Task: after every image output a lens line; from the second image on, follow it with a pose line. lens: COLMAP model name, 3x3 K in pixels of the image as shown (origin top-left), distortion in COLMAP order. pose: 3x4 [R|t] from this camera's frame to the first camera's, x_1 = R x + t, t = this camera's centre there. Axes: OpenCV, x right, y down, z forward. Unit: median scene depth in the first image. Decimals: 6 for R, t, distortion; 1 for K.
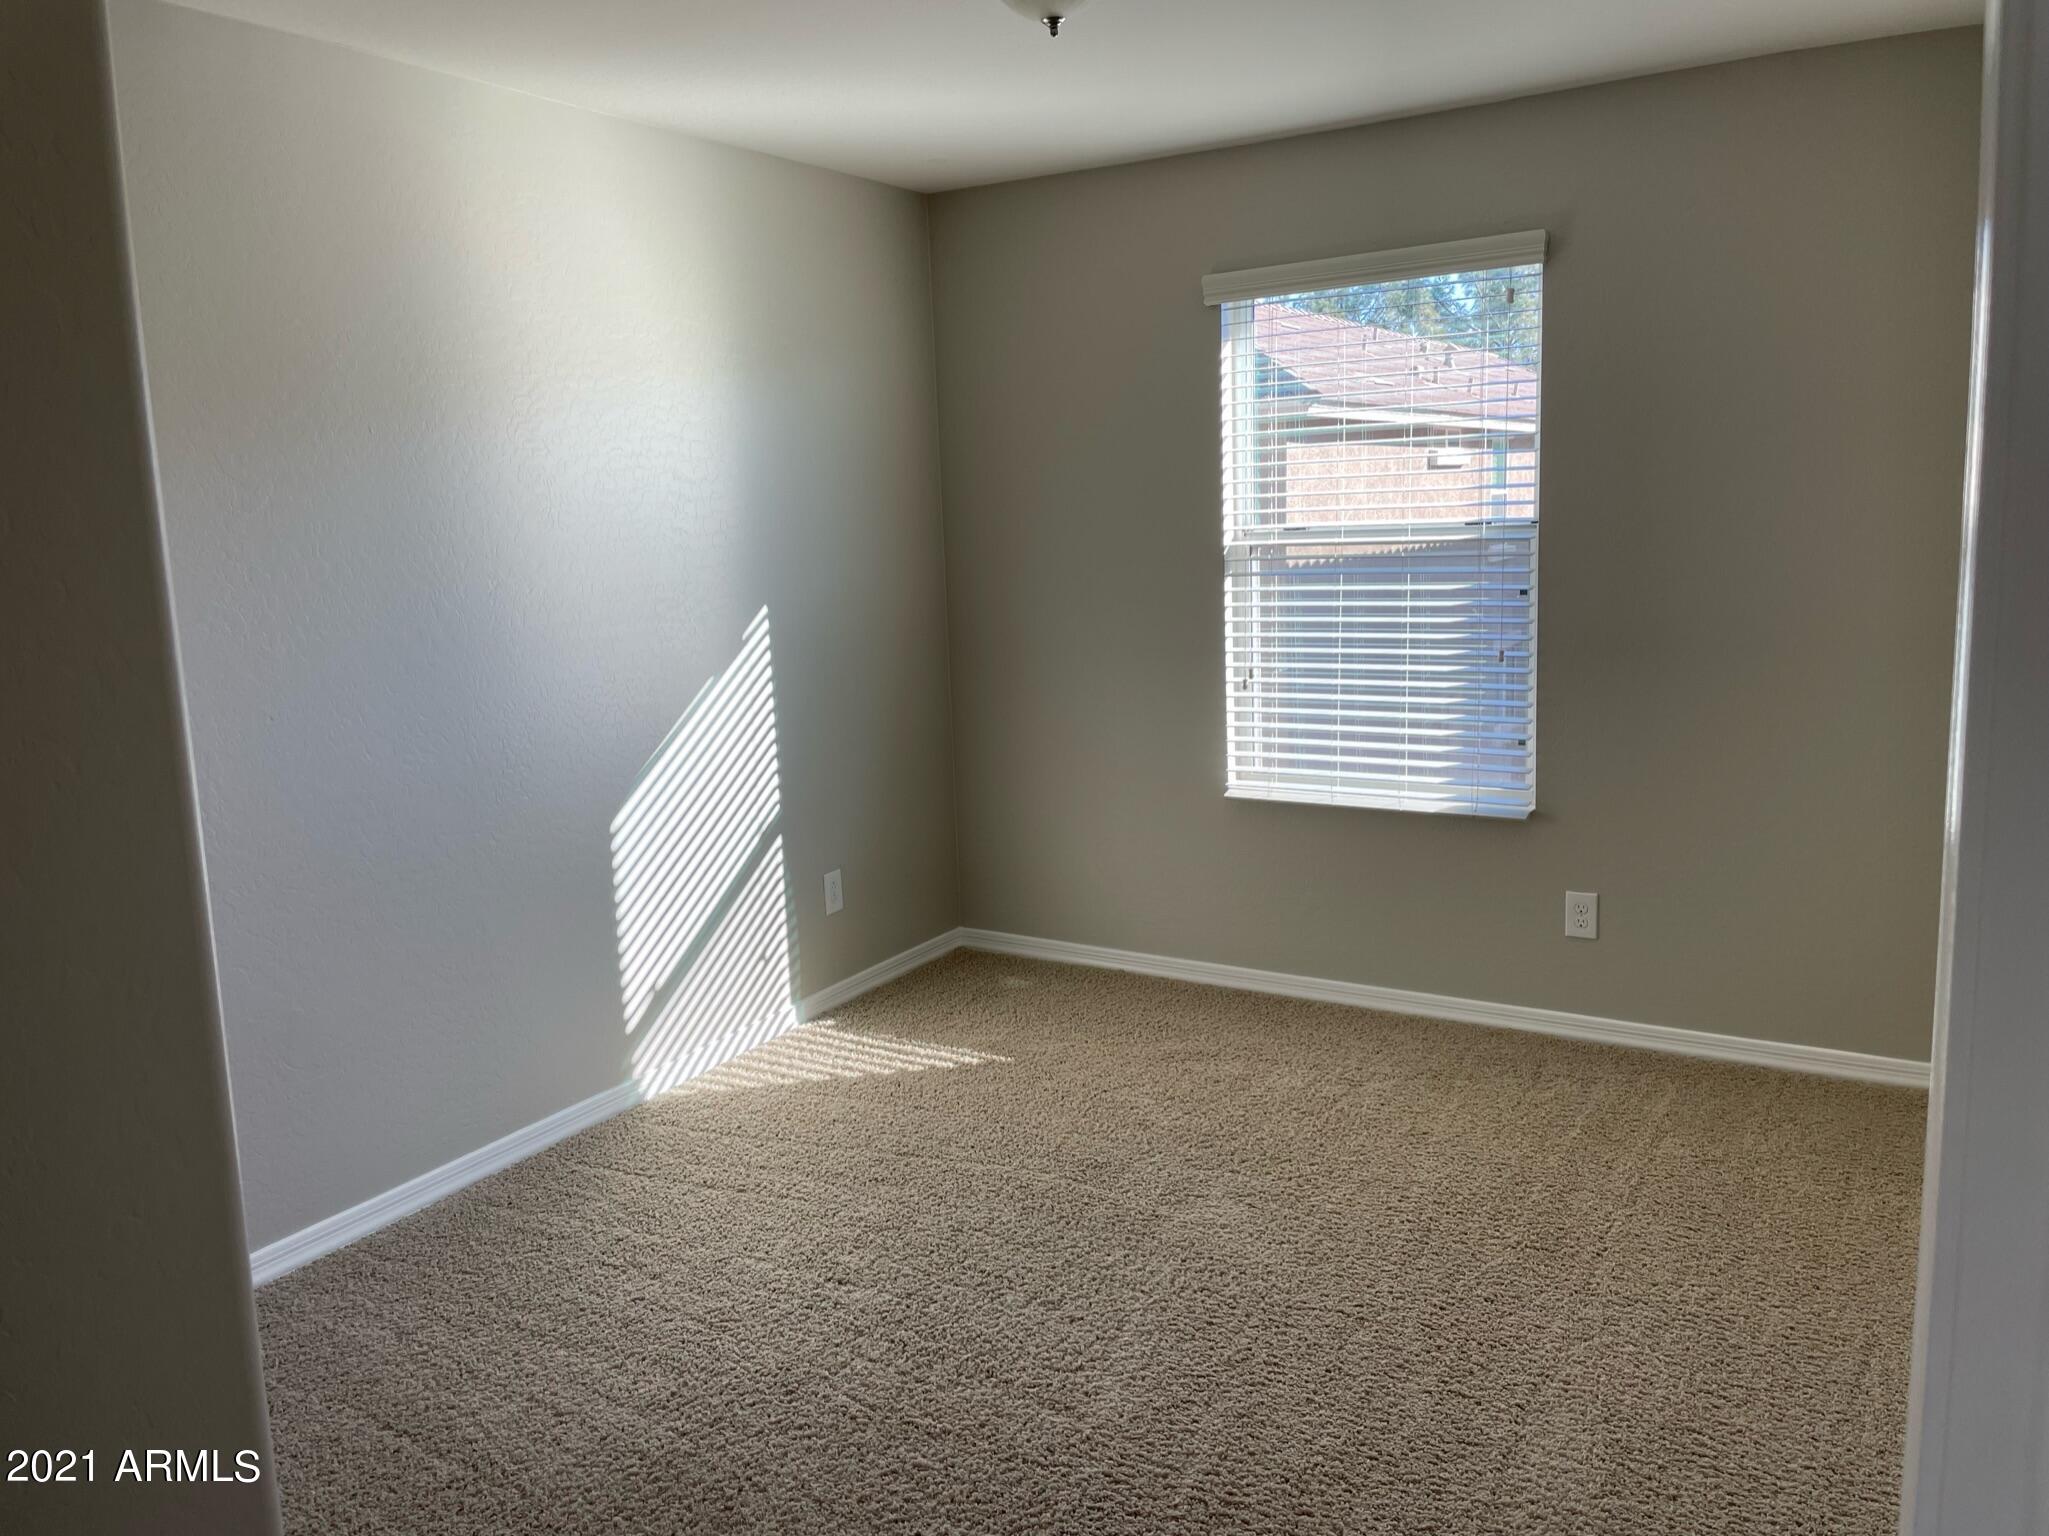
lens RADIAL K [[1545.6, 0, 1034.4], [0, 1545.6, 753.9], [0, 0, 1]] dist [0.103451, -0.142346]
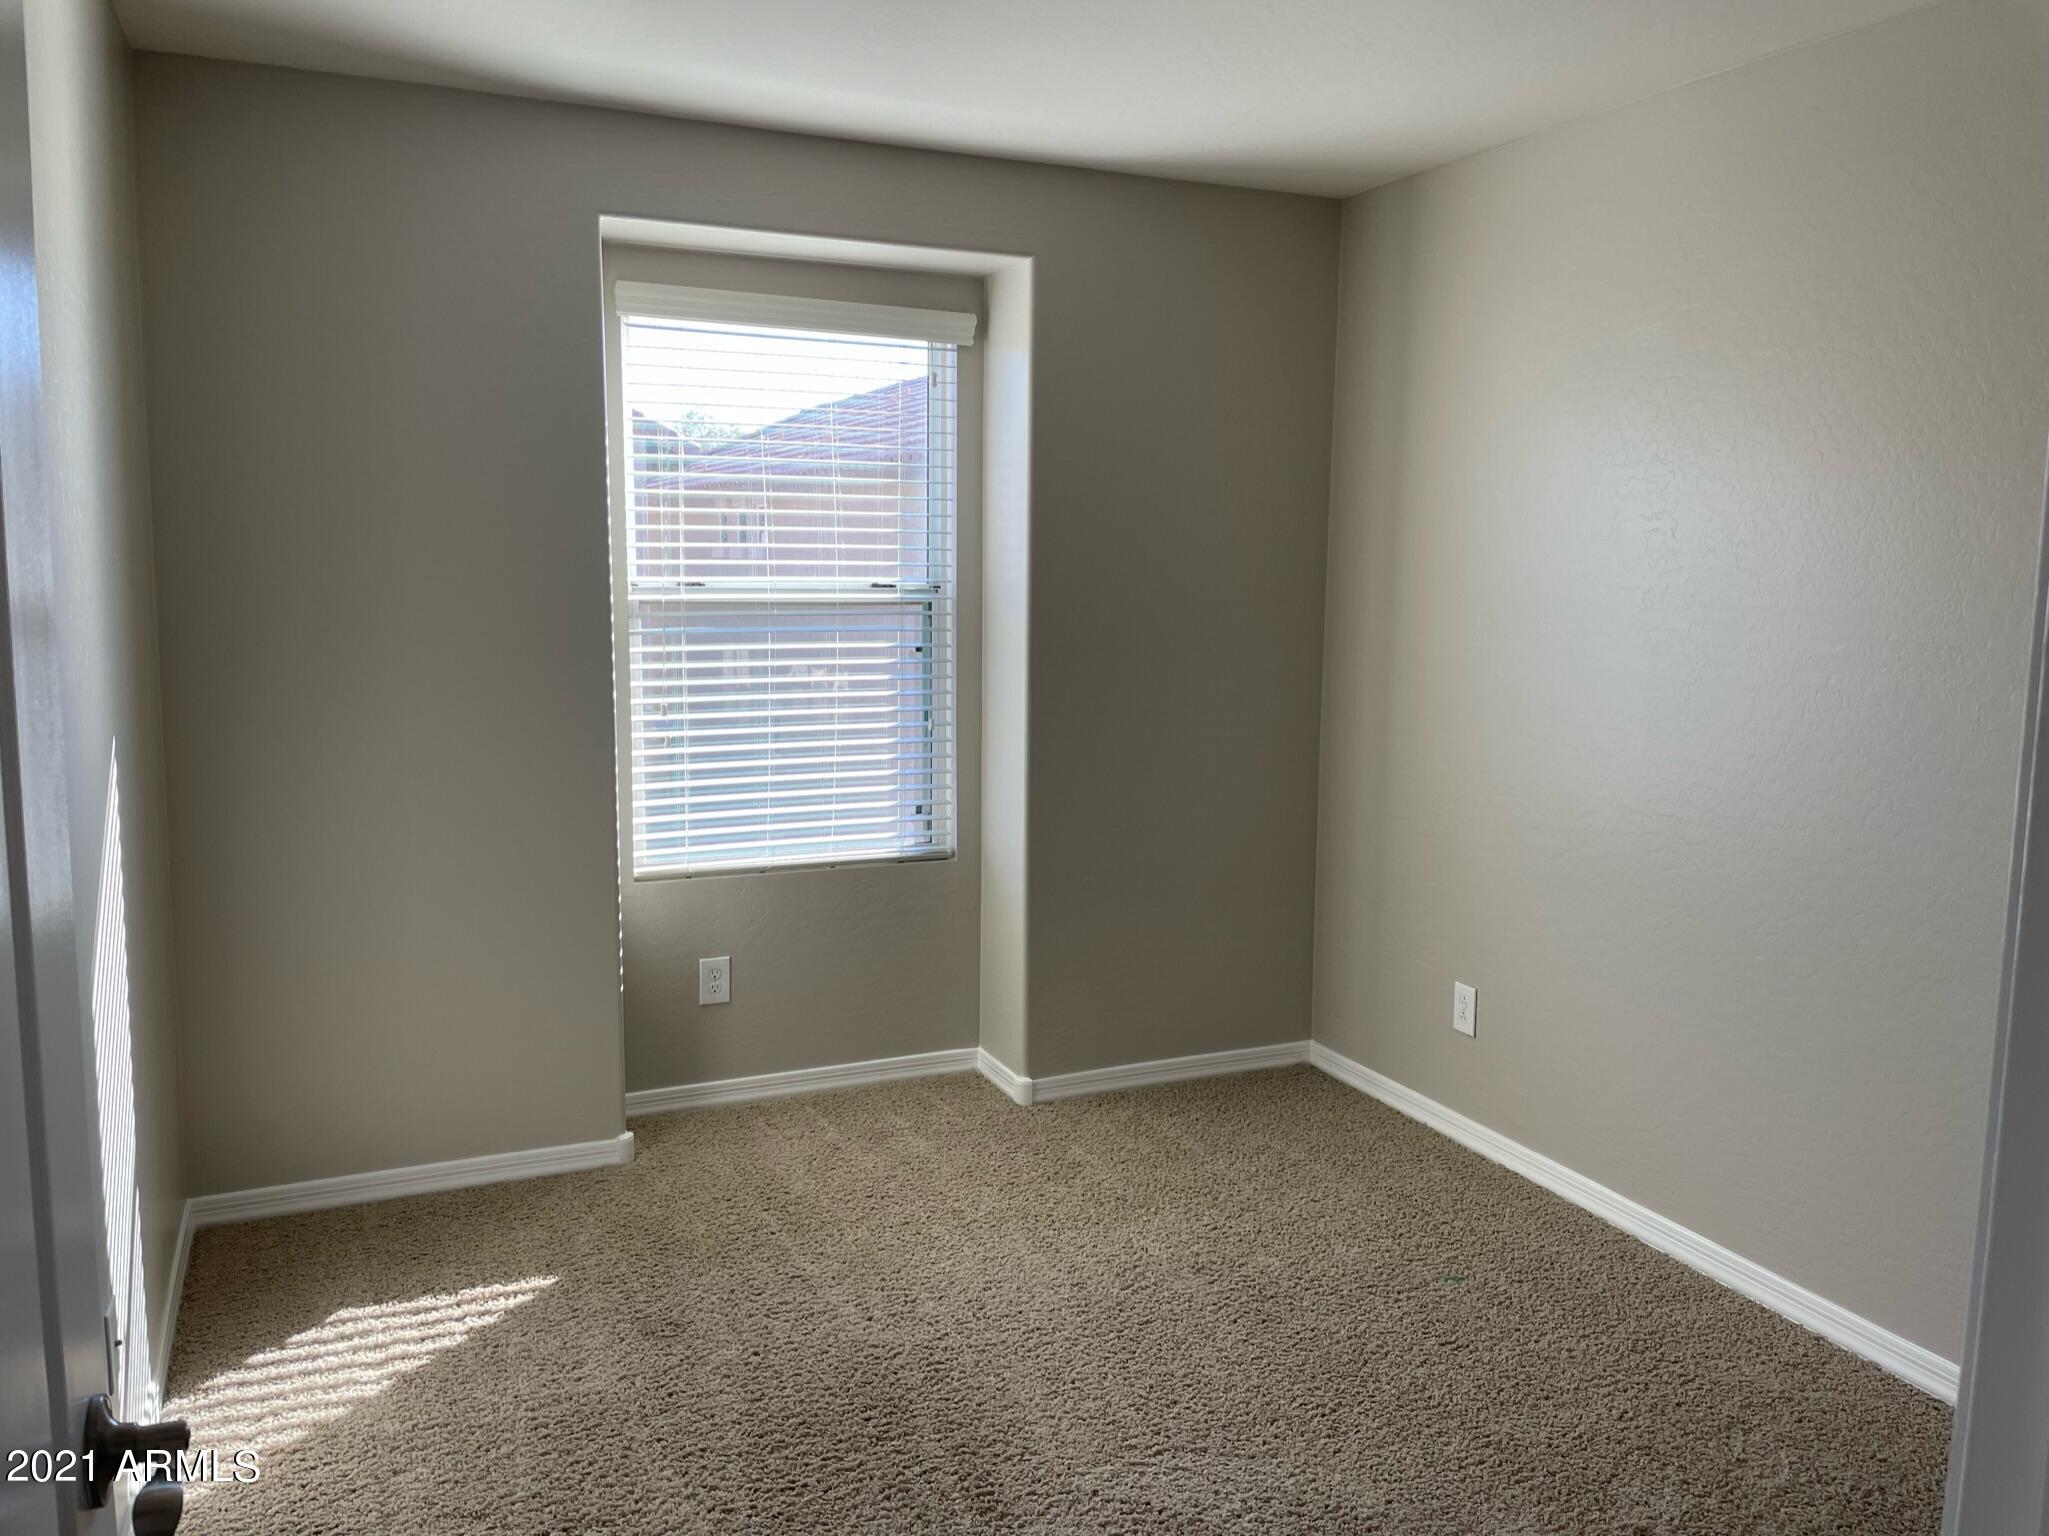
lens RADIAL K [[1545.6, 0, 1034.4], [0, 1545.6, 753.9], [0, 0, 1]] dist [0.103451, -0.142346]
pose [[0.560912, -0.055520, 0.826012, -0.476963], [0.103838, 0.994588, -0.003661, -0.022998], [-0.821338, 0.087825, 0.563641, 0.343314]]
